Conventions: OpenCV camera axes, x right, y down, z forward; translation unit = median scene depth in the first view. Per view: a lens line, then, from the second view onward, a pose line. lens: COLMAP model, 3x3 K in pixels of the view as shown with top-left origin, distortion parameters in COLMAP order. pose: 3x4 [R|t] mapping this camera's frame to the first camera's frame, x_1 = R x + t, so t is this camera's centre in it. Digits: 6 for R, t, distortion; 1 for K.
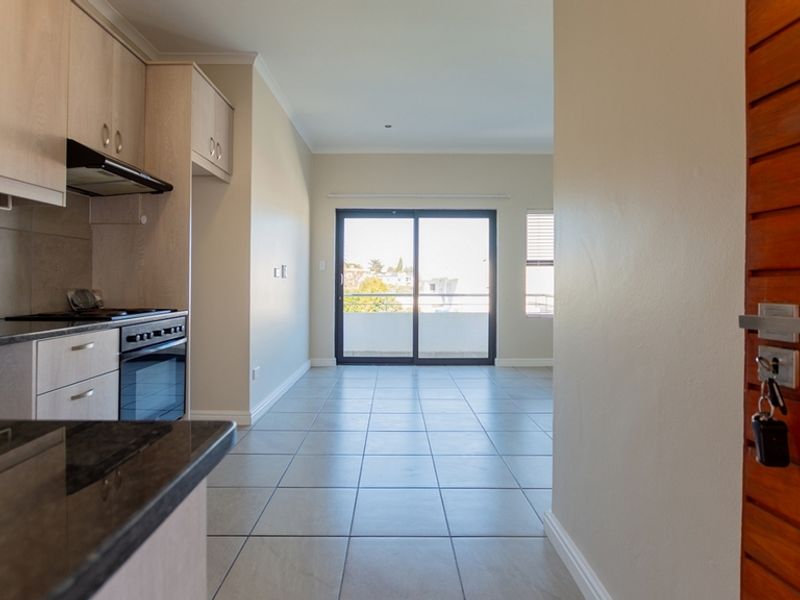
lens RADIAL K [[437.8, 0, 382.1], [0, 437.8, 261.6], [0, 0, 1]] dist [0.020995, 0.000227]
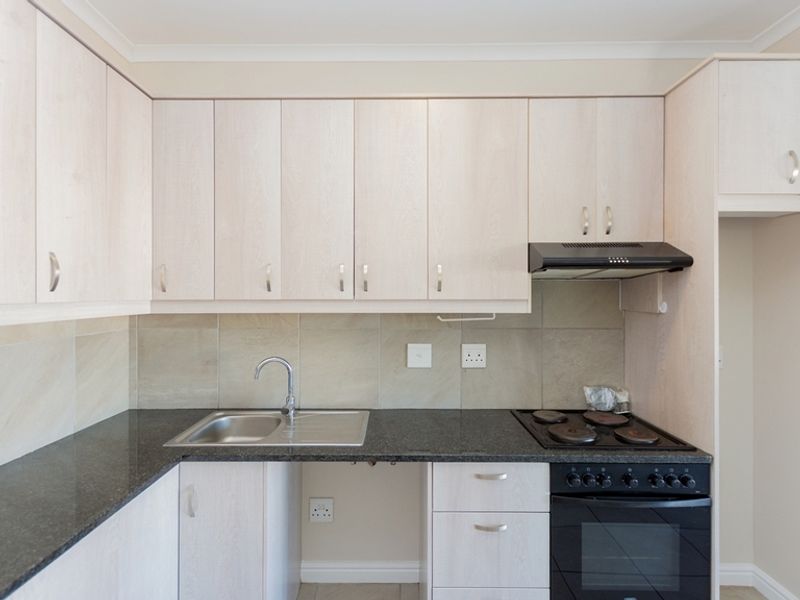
lens RADIAL K [[393.9, 0, 399.8], [0, 393.9, 289.6], [0, 0, 1]] dist [0.003127, 0.000384]
pose [[0.023481, -0.007978, -0.999692, 0.130709], [0.045796, 0.998927, -0.006896, -0.163617], [0.998675, -0.045620, 0.023821, 0.624837]]
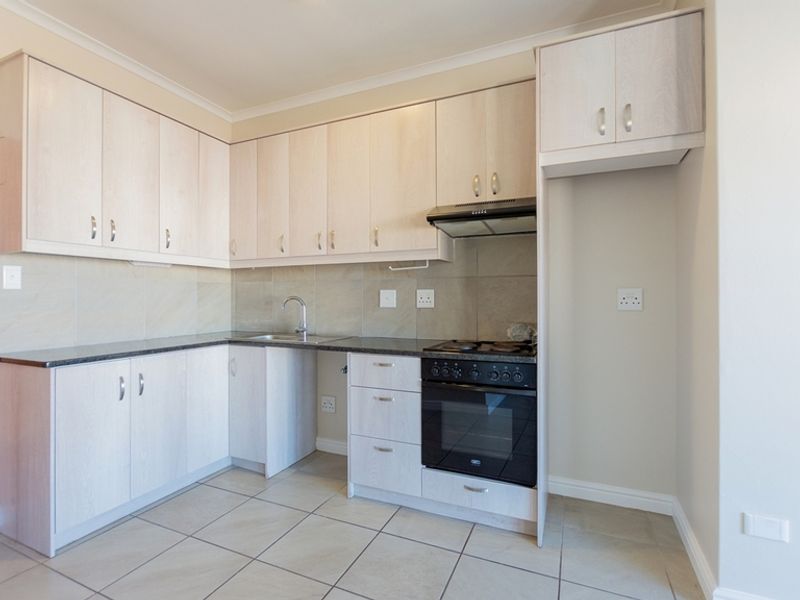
lens RADIAL K [[404.1, 0, 398.4], [0, 404.1, 291.2], [0, 0, 1]] dist [-0.011708, 0.000249]
pose [[-0.386453, -0.010531, -0.922249, 0.380371], [0.044925, 0.998533, -0.030228, -0.000145], [0.921214, -0.053114, -0.385413, 1.202581]]
